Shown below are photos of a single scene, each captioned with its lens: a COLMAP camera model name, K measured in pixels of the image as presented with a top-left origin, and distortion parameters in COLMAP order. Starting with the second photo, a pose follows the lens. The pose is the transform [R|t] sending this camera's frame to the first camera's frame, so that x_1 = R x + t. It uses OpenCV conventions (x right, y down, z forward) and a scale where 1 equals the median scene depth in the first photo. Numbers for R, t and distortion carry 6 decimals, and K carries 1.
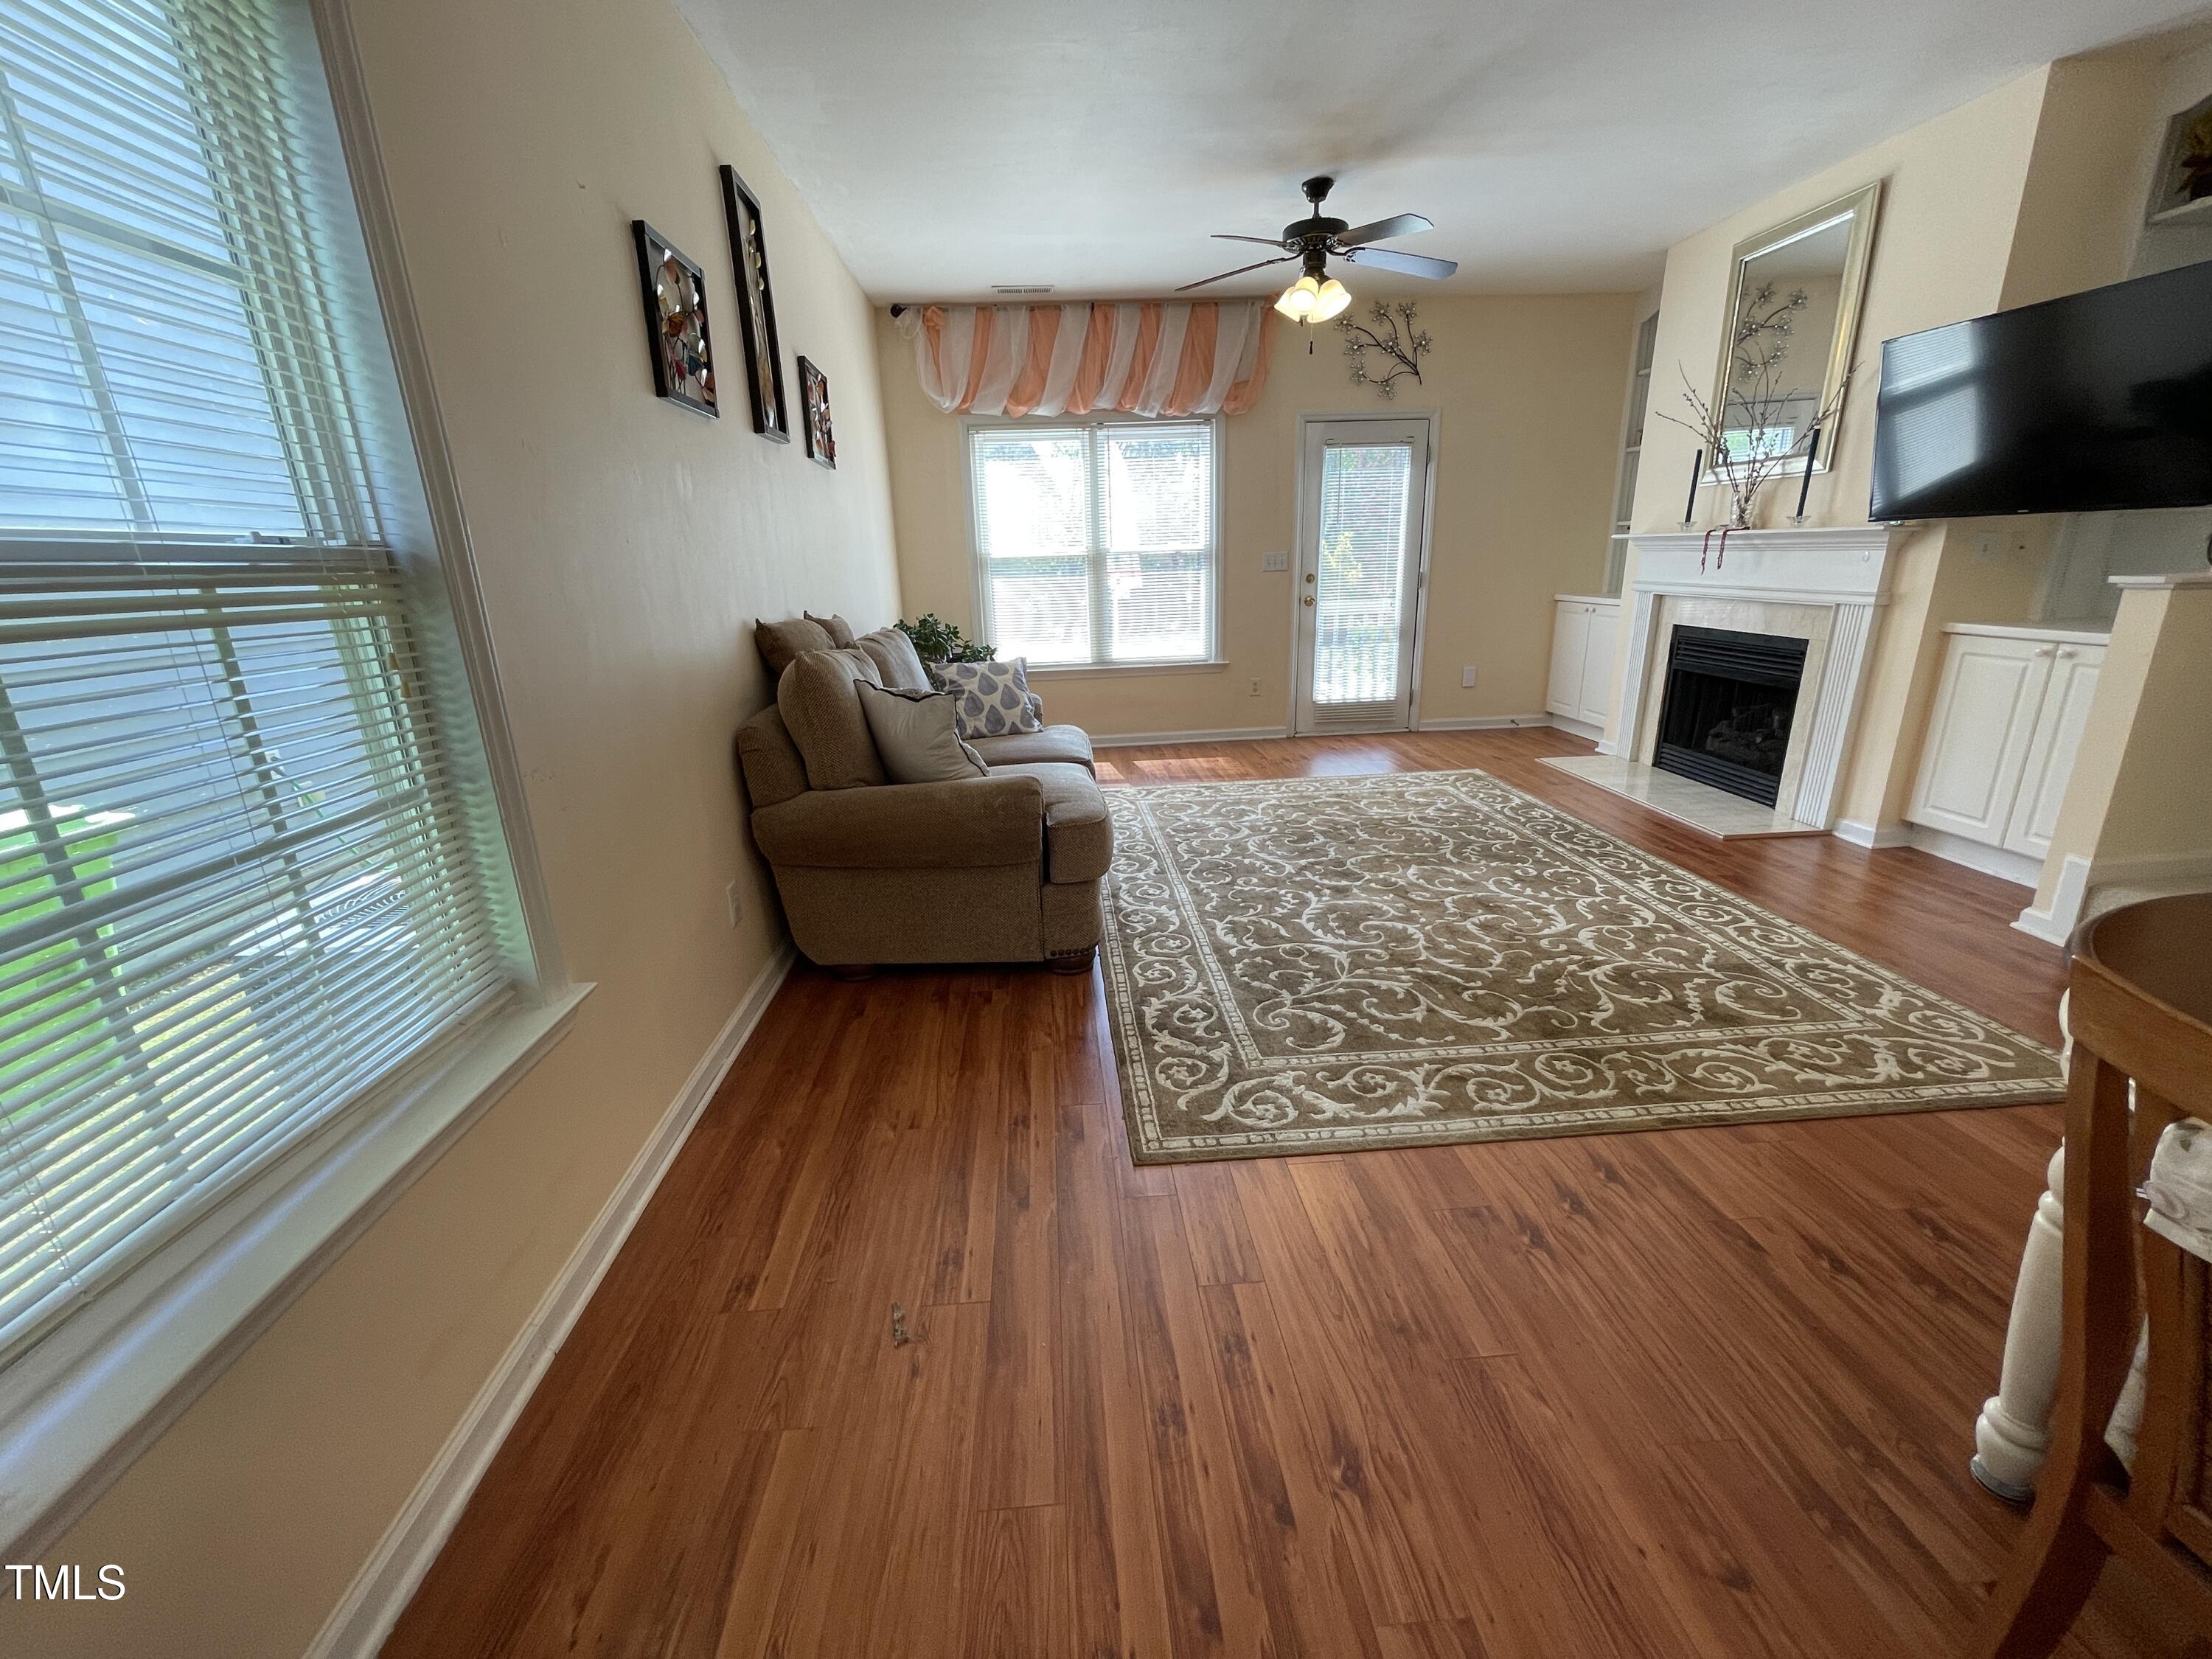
lens RADIAL K [[890.5, 0, 1088.8], [0, 890.5, 825.9], [0, 0, 1]] dist [-0.002829, 0.000638]
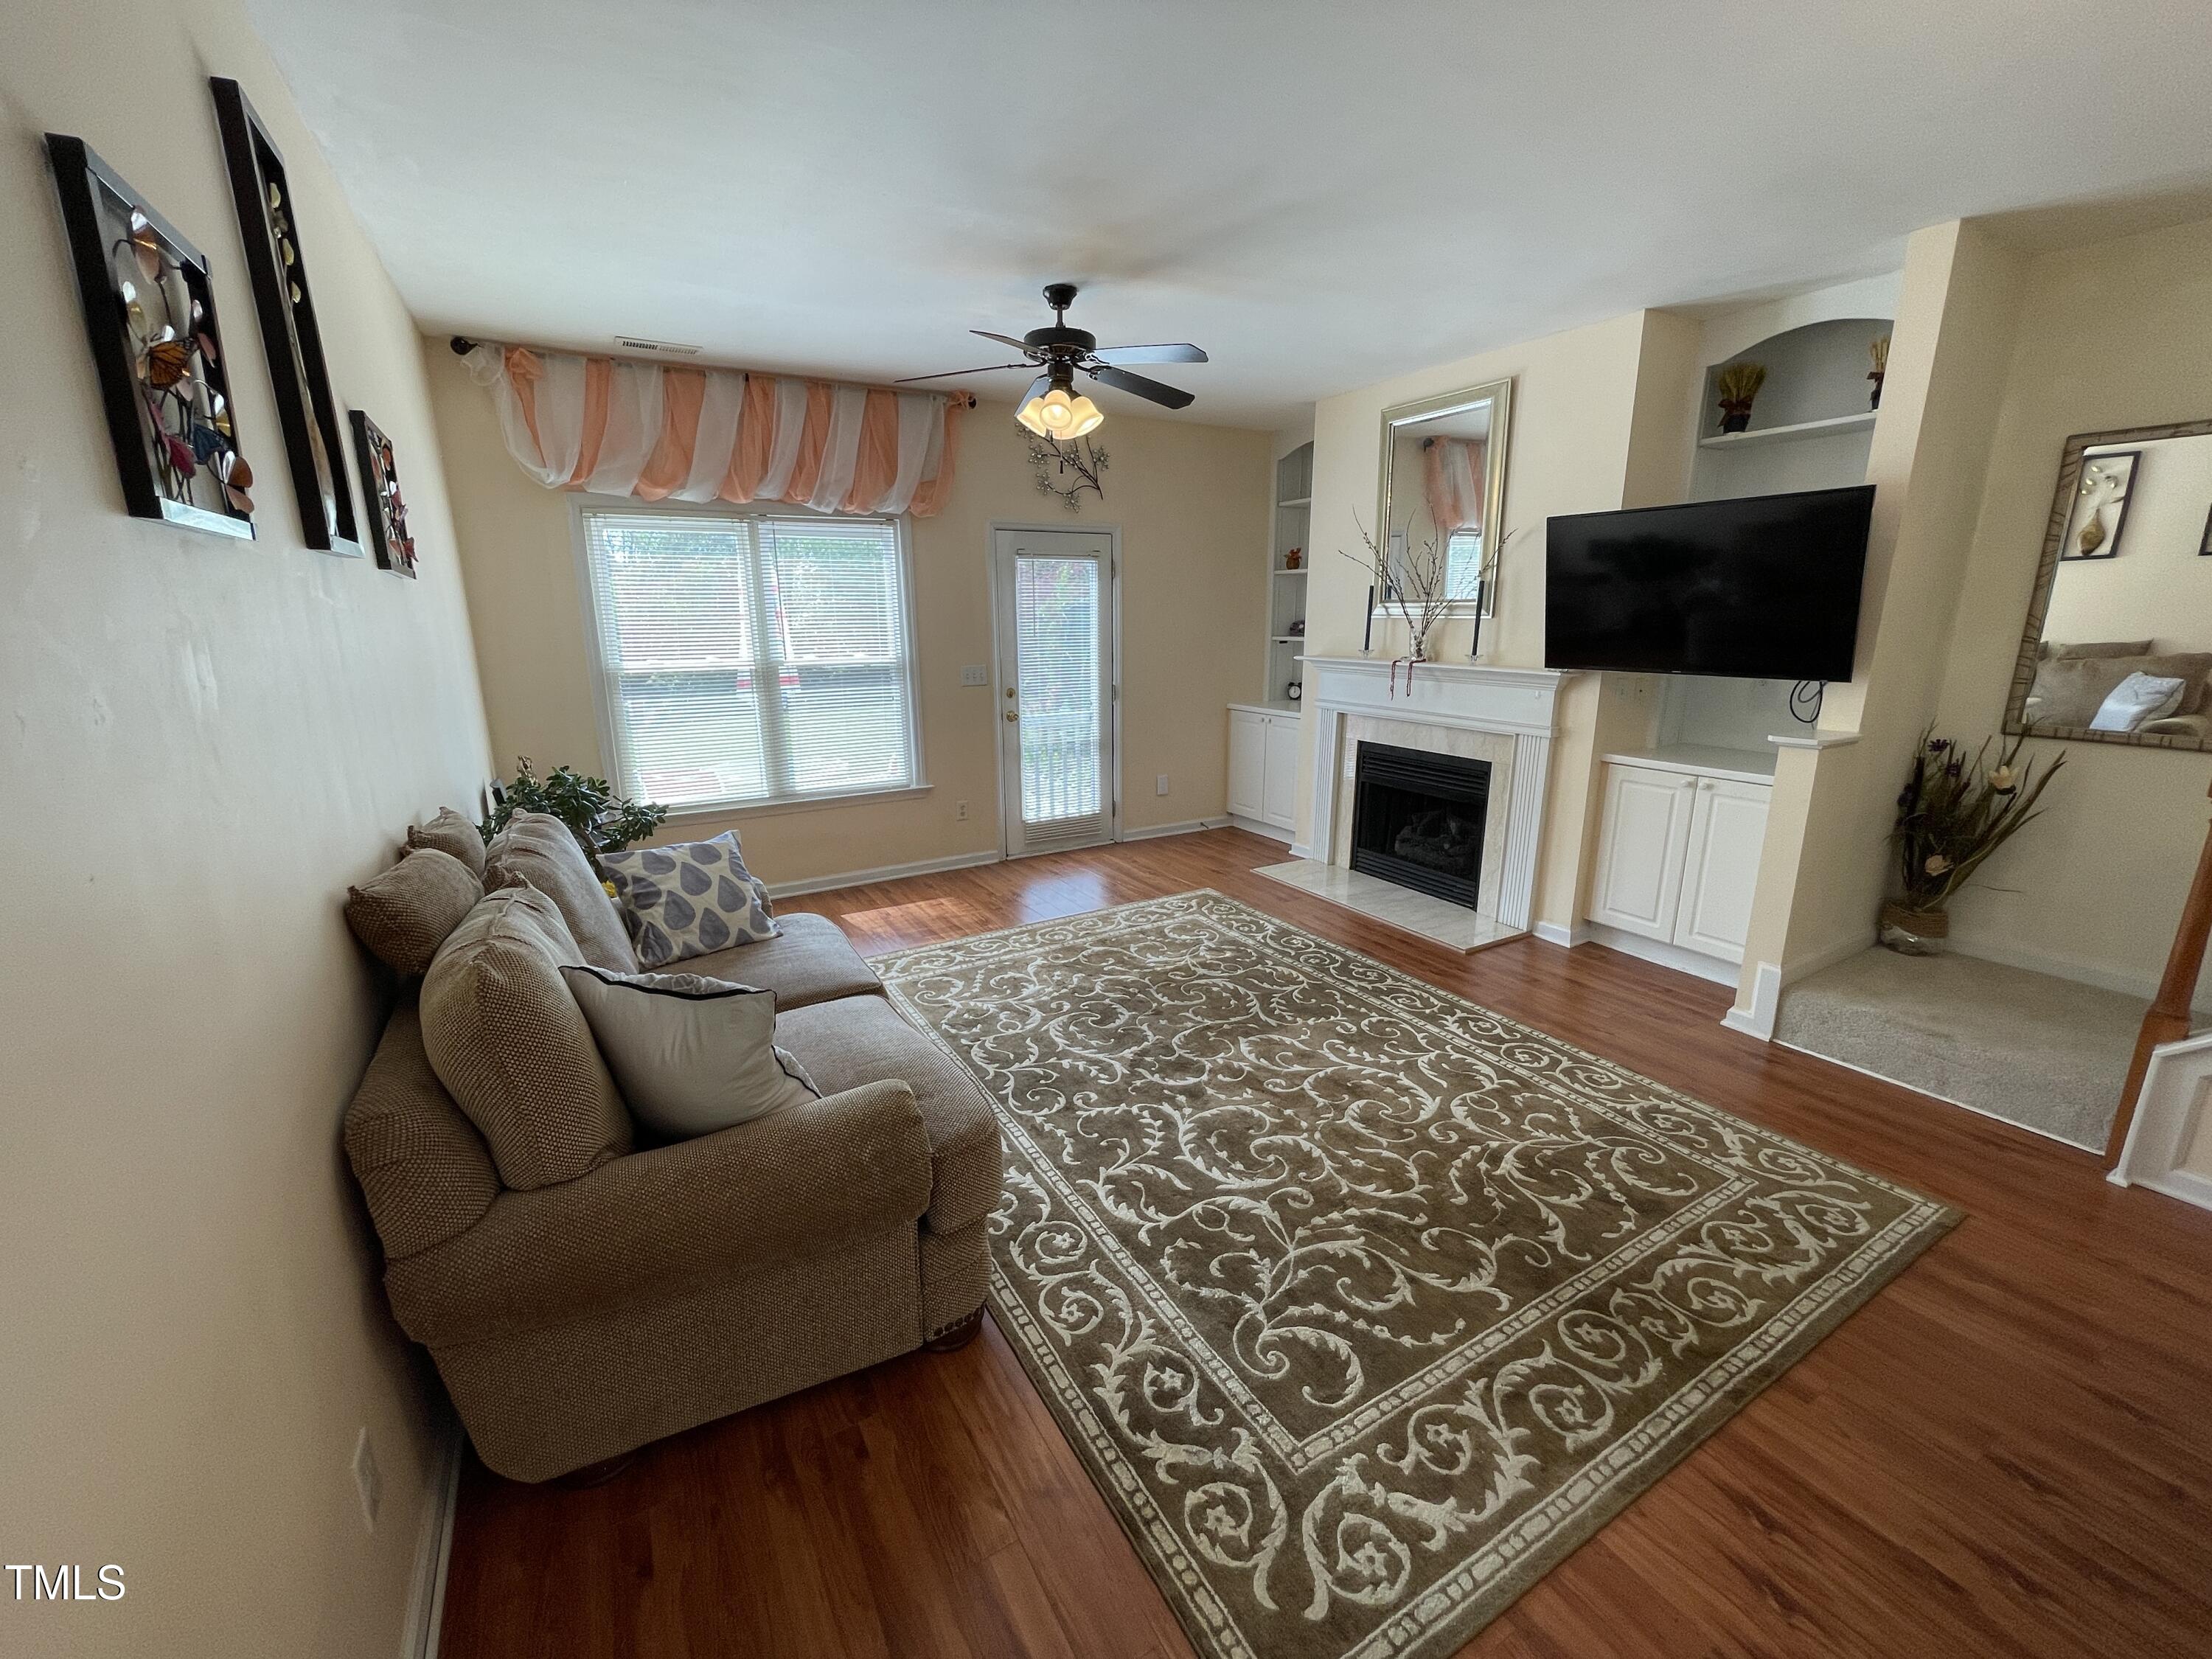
lens RADIAL K [[890.5, 0, 1088.9], [0, 890.5, 825.6], [0, 0, 1]] dist [-0.002829, 0.000638]
pose [[0.895450, -0.080500, 0.437822, -0.147594], [0.109736, 0.993080, -0.041844, -0.144045], [-0.431424, 0.085515, 0.898087, 0.223594]]
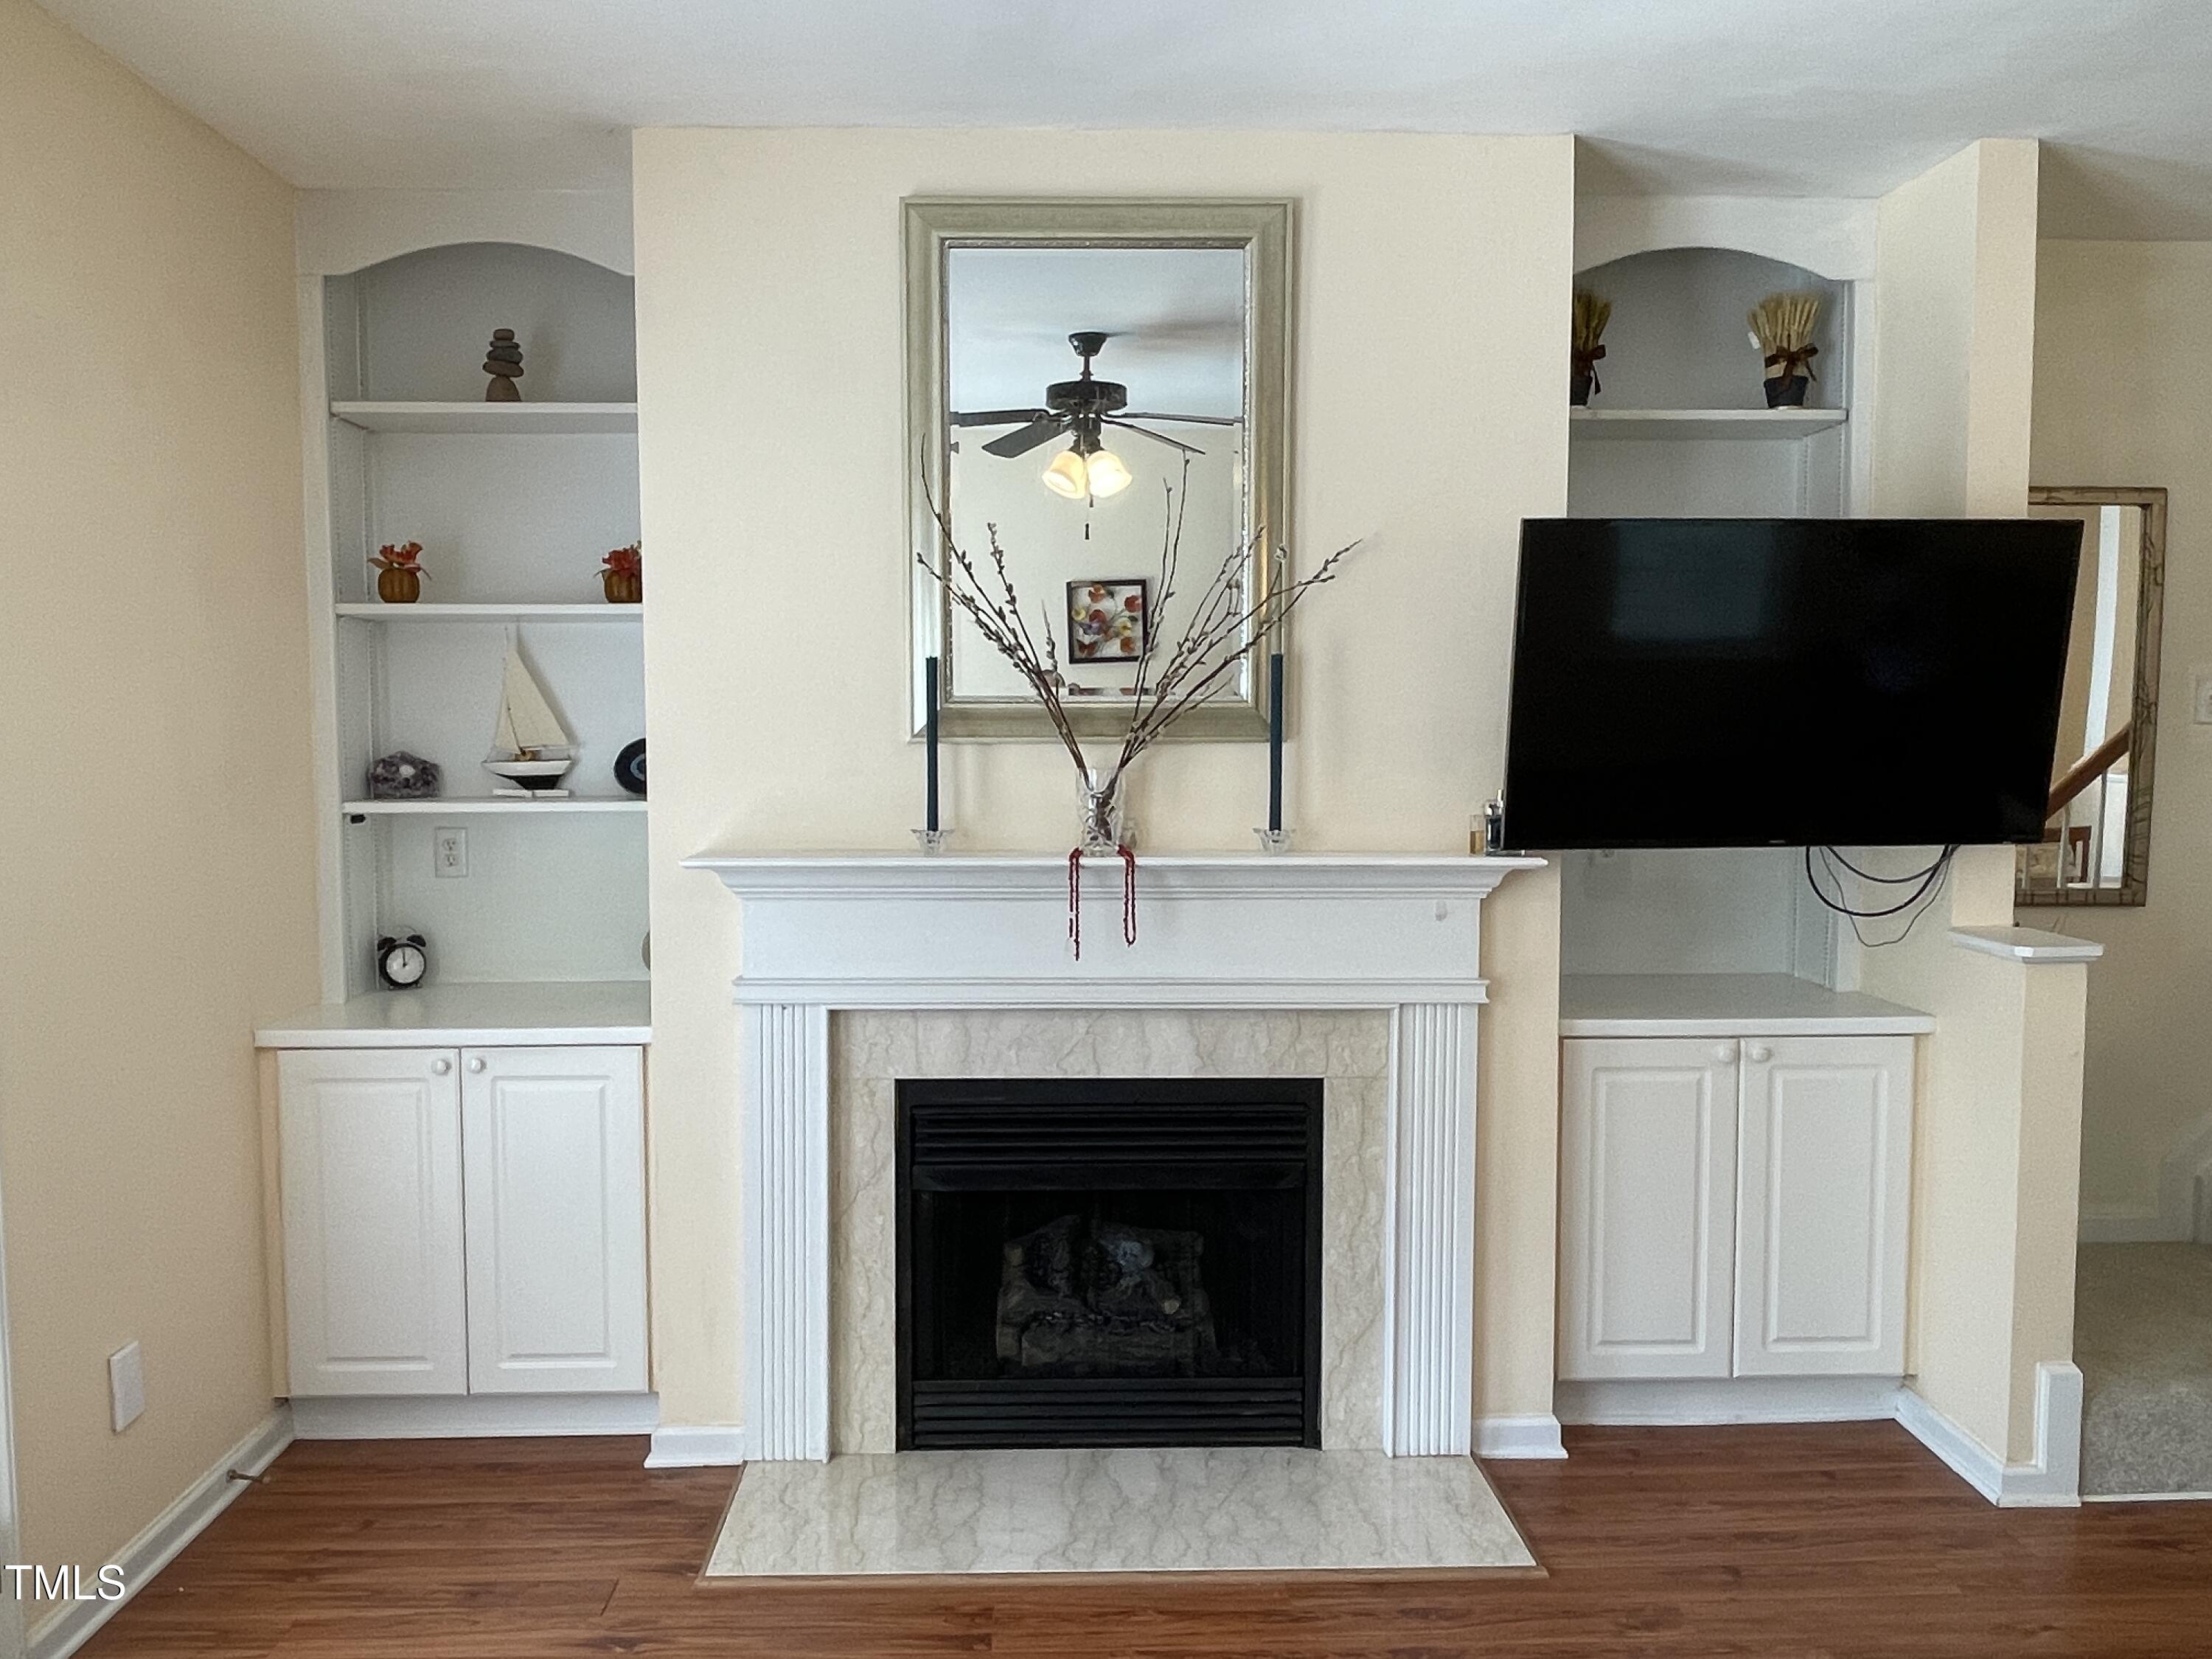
lens RADIAL K [[1660.4, 0, 1078.7], [0, 1660.4, 831.7], [0, 0, 1]] dist [0.023889, -0.027803]
pose [[0.028321, -0.030738, 0.999126, -0.065053], [0.293229, 0.955810, 0.021093, -0.403780], [-0.955623, 0.292375, 0.036083, 1.090056]]
